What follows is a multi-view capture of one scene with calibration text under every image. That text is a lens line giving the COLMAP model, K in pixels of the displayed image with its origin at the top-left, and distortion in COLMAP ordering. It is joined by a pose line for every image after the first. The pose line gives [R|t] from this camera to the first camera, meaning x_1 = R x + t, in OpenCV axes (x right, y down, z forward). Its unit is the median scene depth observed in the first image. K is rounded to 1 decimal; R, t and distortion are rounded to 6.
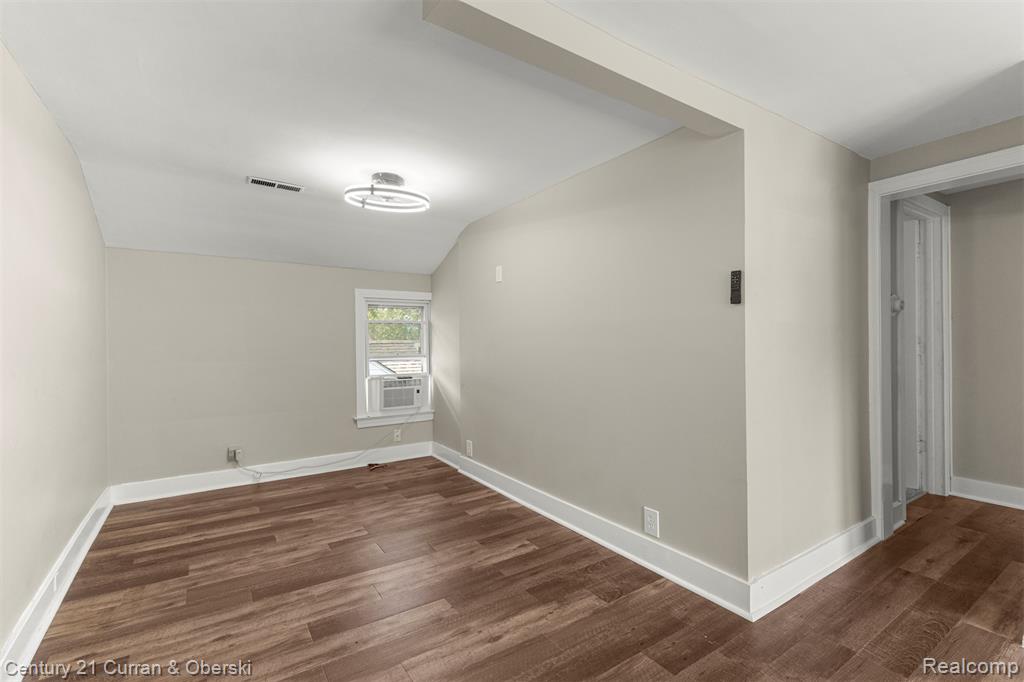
lens RADIAL K [[436.1, 0, 512.0], [0, 436.1, 341.0], [0, 0, 1]] dist [0.000434, 0.000119]
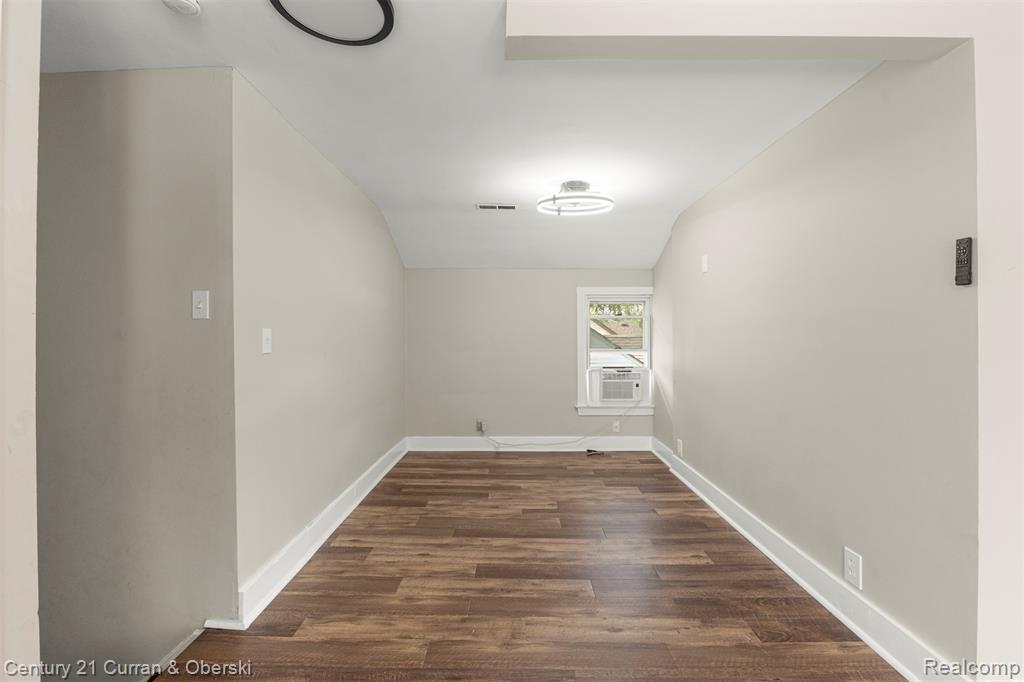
lens RADIAL K [[428.9, 0, 512.3], [0, 428.9, 337.1], [0, 0, 1]] dist [-0.015801, 0.000334]
pose [[0.839747, 0.005814, -0.542947, 0.165288], [-0.003135, 0.999978, 0.005859, -0.002345], [0.542969, -0.003218, 0.839747, 0.022445]]
